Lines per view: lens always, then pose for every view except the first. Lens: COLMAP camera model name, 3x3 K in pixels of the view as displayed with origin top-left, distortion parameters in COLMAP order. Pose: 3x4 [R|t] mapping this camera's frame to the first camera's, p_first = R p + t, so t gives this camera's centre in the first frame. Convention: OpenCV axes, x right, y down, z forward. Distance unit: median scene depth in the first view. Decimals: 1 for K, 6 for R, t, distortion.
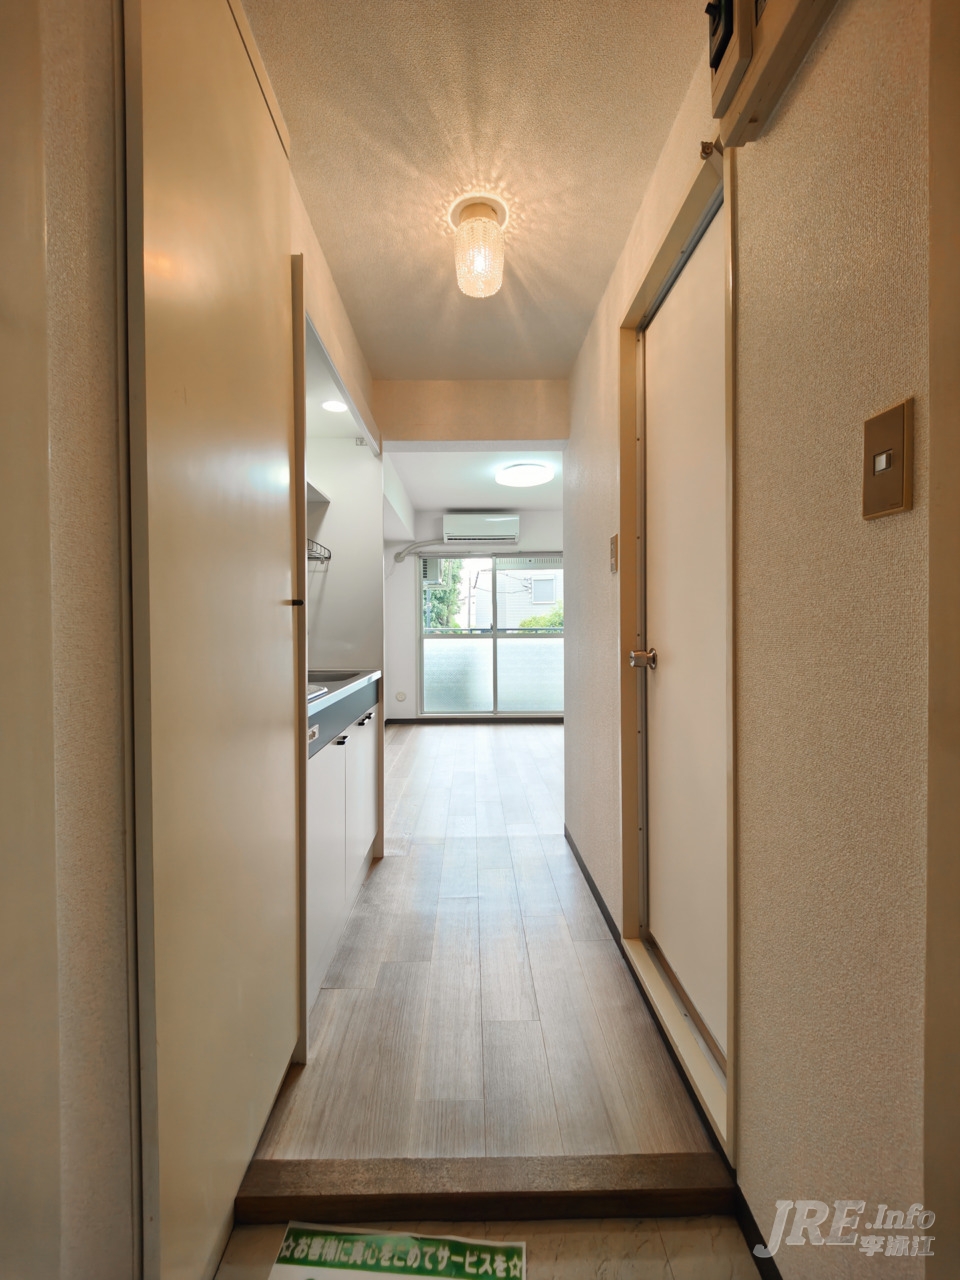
lens RADIAL K [[556.6, 0, 480.0], [0, 556.6, 640.0], [0, 0, 1]] dist [-0.001609, -0.000593]
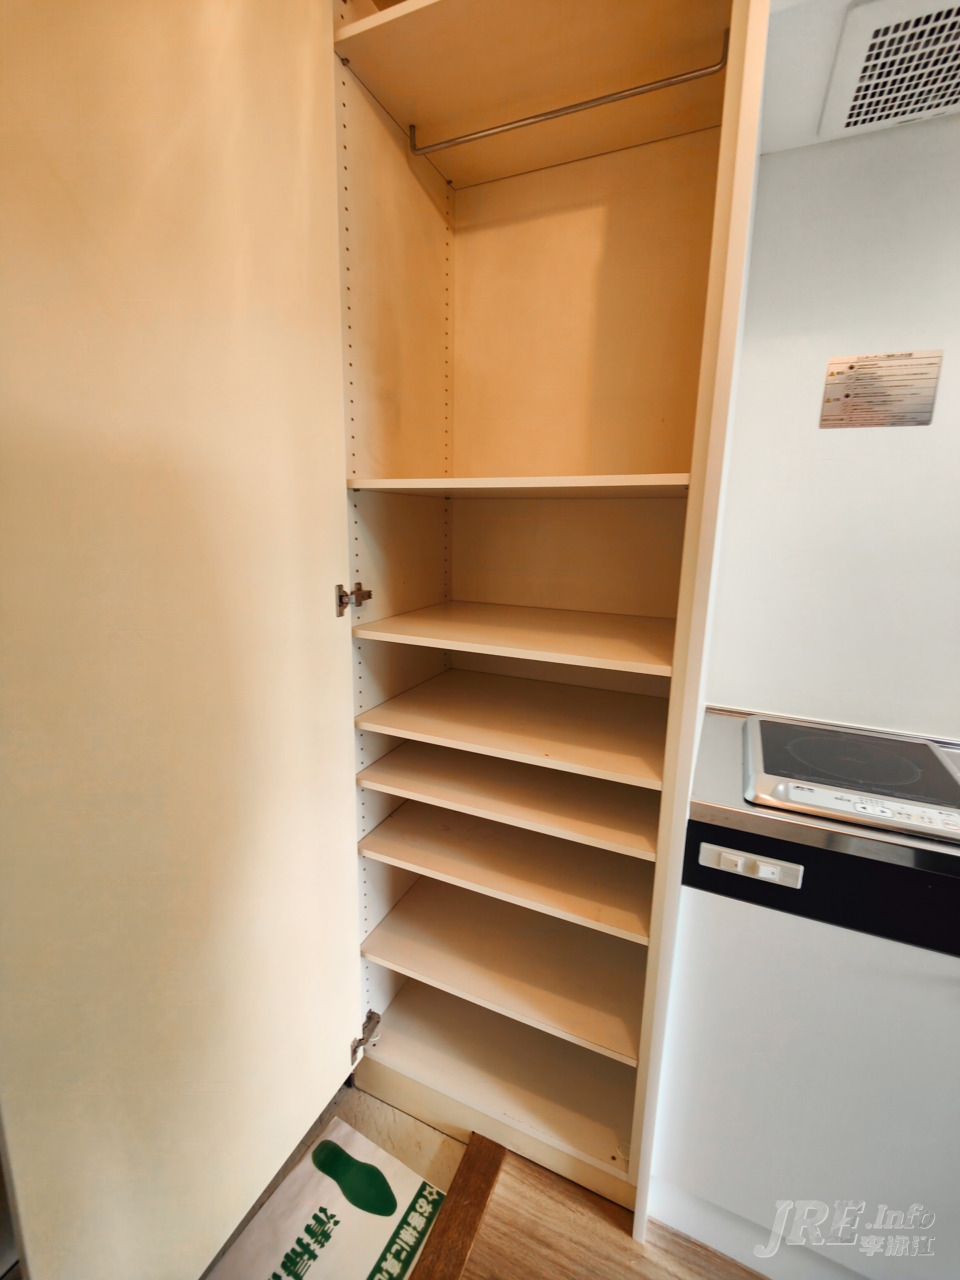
lens RADIAL K [[556.6, 0, 480.0], [0, 556.6, 640.0], [0, 0, 1]] dist [-0.001609, -0.000593]
pose [[-0.430778, 0.186709, -0.882933, 0.393452], [-0.030955, 0.974732, 0.221224, -0.249494], [0.901927, 0.122630, -0.414113, 1.412049]]
